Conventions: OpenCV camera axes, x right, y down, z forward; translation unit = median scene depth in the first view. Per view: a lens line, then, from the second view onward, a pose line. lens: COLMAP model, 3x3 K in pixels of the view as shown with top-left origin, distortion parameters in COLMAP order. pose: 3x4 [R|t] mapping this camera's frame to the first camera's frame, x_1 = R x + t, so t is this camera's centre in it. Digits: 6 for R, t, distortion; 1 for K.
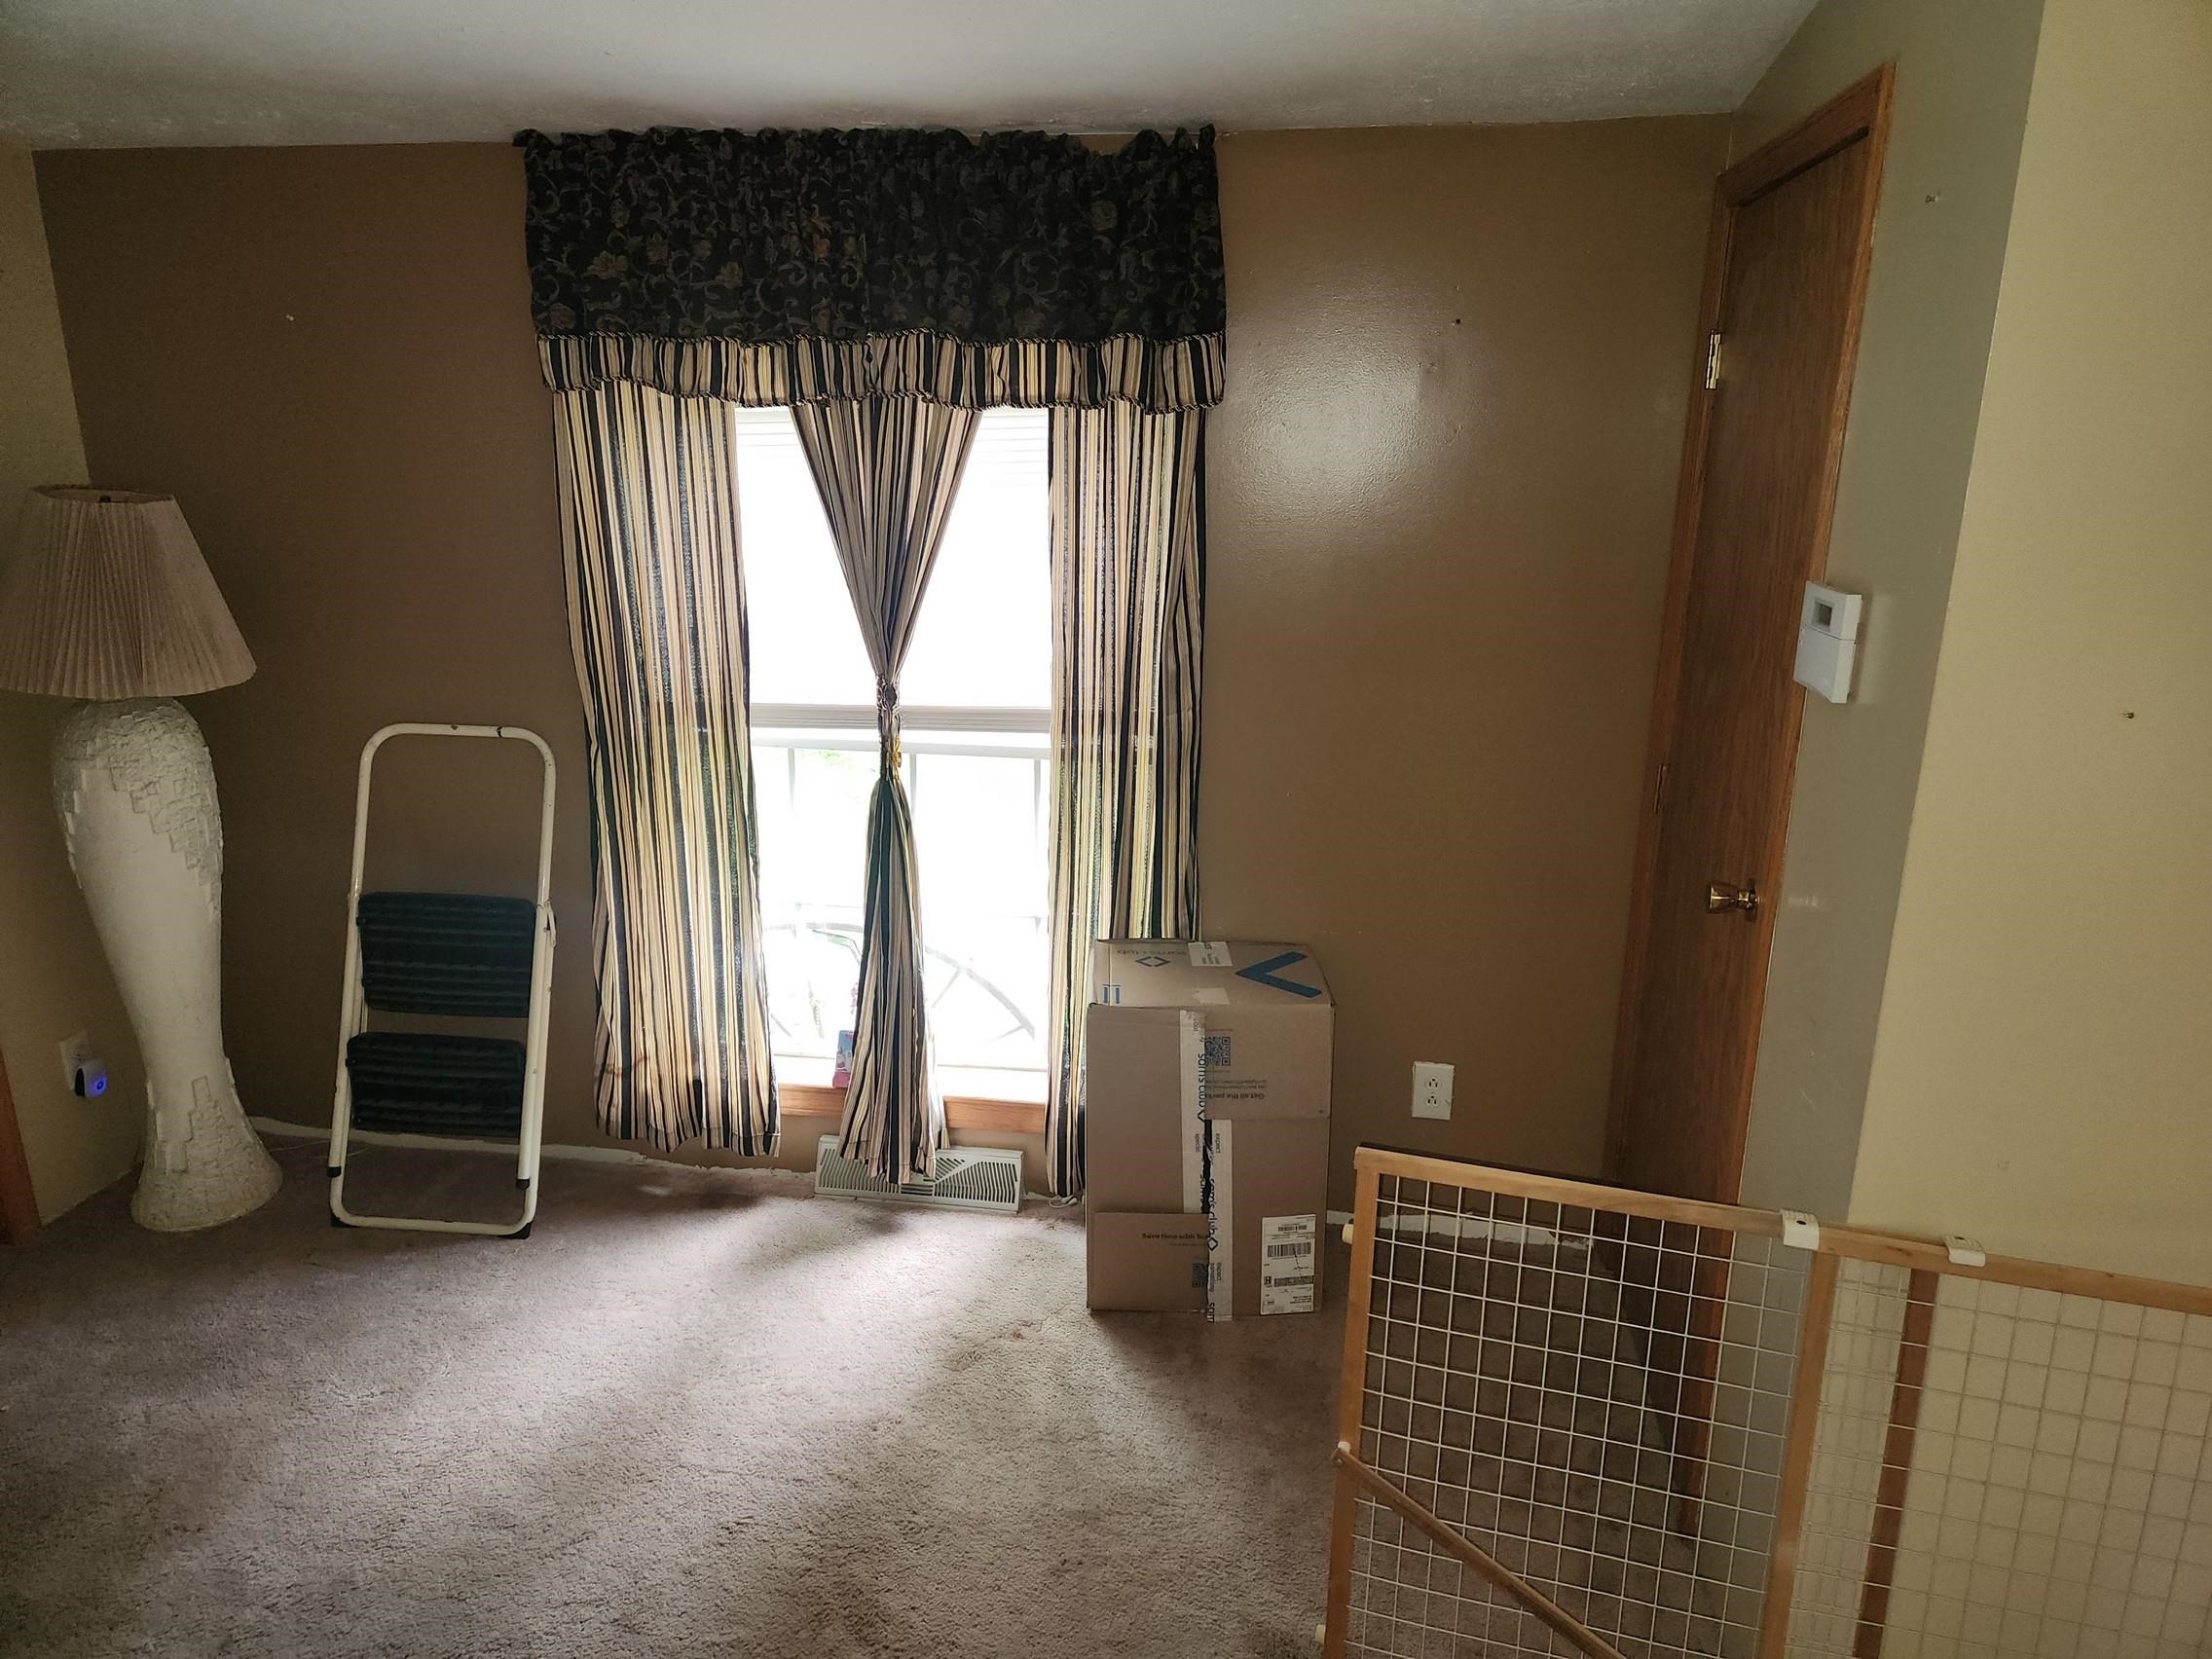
lens RADIAL K [[1476.4, 0, 1078.7], [0, 1476.4, 840.3], [0, 0, 1]] dist [0.083733, -0.076871]
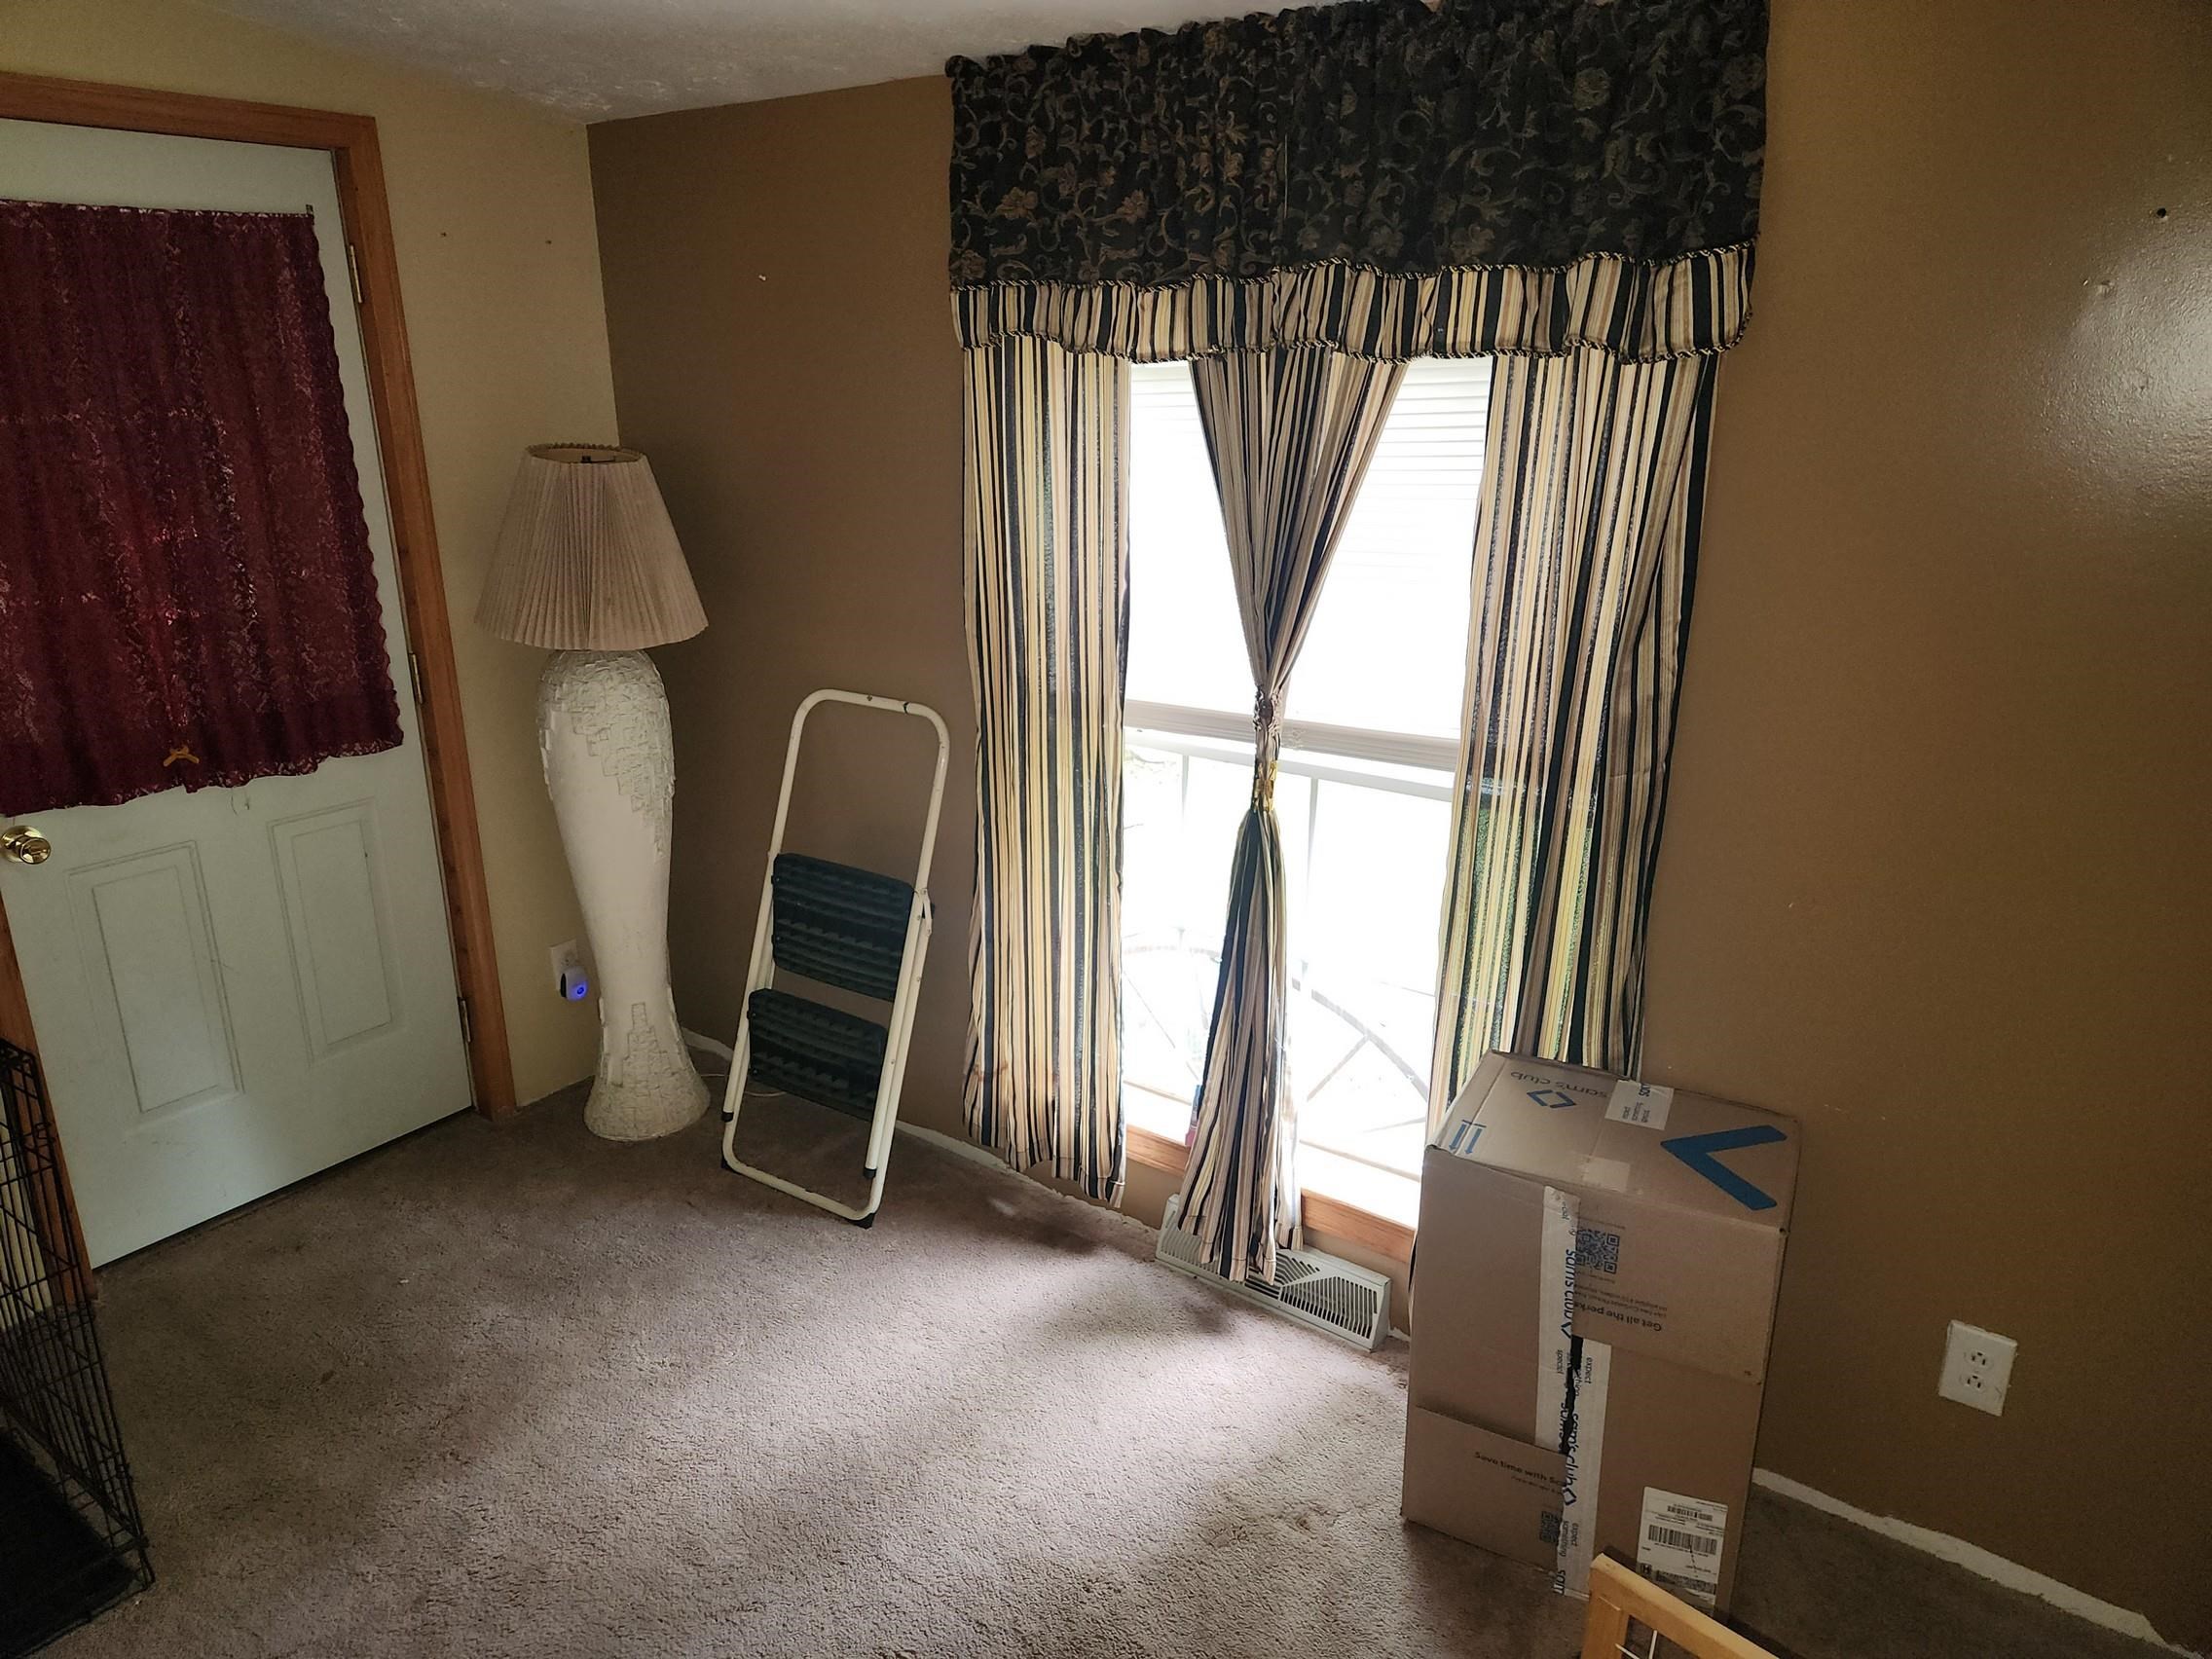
lens RADIAL K [[1476.2, 0, 1047.9], [0, 1476.2, 835.8], [0, 0, 1]] dist [0.081145, -0.079911]
pose [[0.884625, 0.133286, -0.446849, 0.148245], [-0.115323, 0.991045, 0.067305, -0.073600], [0.451818, -0.008008, 0.892074, 0.214671]]
